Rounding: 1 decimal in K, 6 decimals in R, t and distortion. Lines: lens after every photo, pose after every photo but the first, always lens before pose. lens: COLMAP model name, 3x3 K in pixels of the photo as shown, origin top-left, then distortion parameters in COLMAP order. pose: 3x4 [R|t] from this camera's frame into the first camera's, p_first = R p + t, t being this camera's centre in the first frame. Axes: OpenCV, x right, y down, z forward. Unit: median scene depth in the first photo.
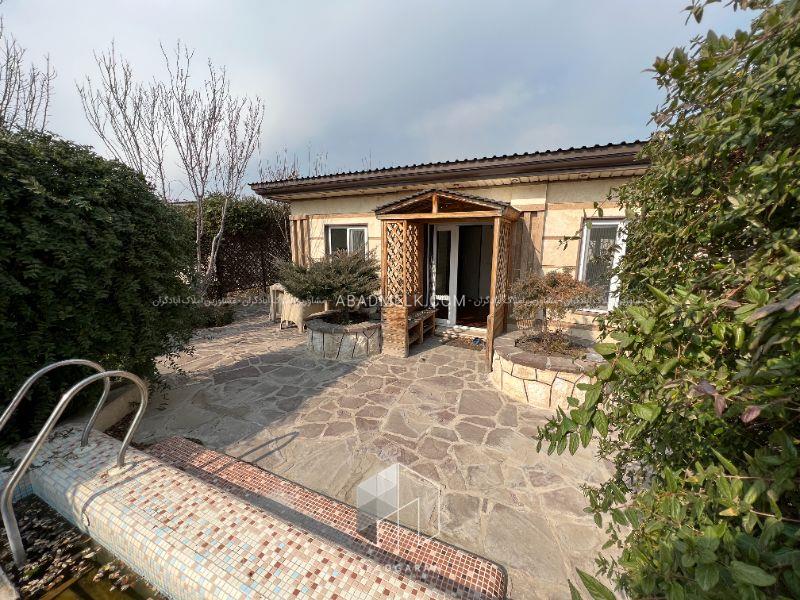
lens RADIAL K [[319.3, 0, 400.4], [0, 319.3, 303.3], [0, 0, 1]] dist [-0.004389, 0.000484]
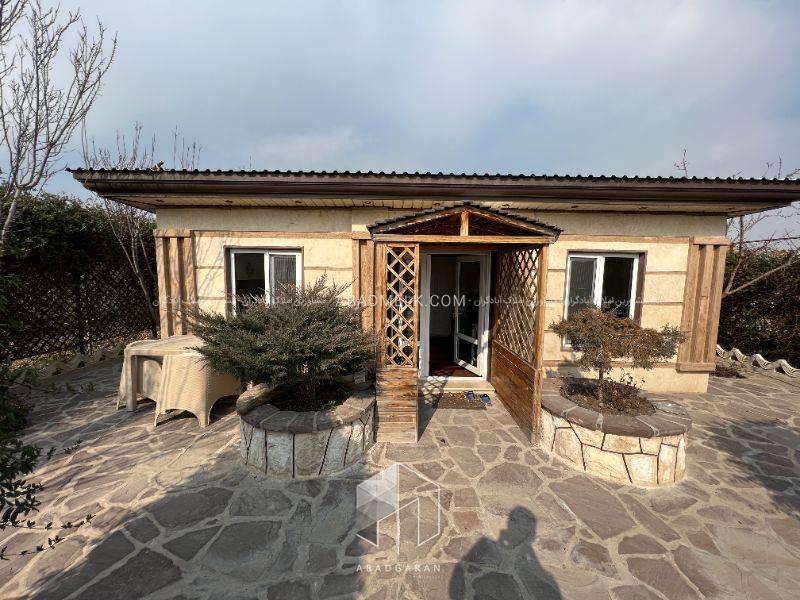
lens RADIAL K [[319.3, 0, 400.0], [0, 319.3, 303.3], [0, 0, 1]] dist [-0.004389, 0.000484]
pose [[0.892405, -0.036927, 0.449721, -0.260768], [0.077516, 0.994376, -0.072169, -0.066155], [-0.444527, 0.099264, 0.890248, 0.322882]]
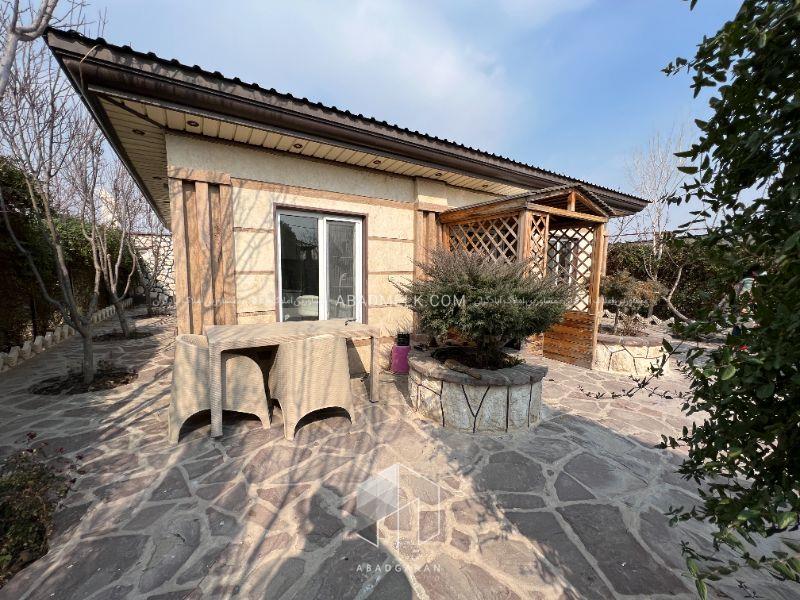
lens RADIAL K [[319.3, 0, 397.9], [0, 319.3, 303.7], [0, 0, 1]] dist [-0.004389, 0.000484]
pose [[0.516861, -0.086180, 0.851721, -0.699701], [0.158445, 0.987361, 0.003753, -0.076533], [-0.841279, 0.133011, 0.523983, 0.720639]]
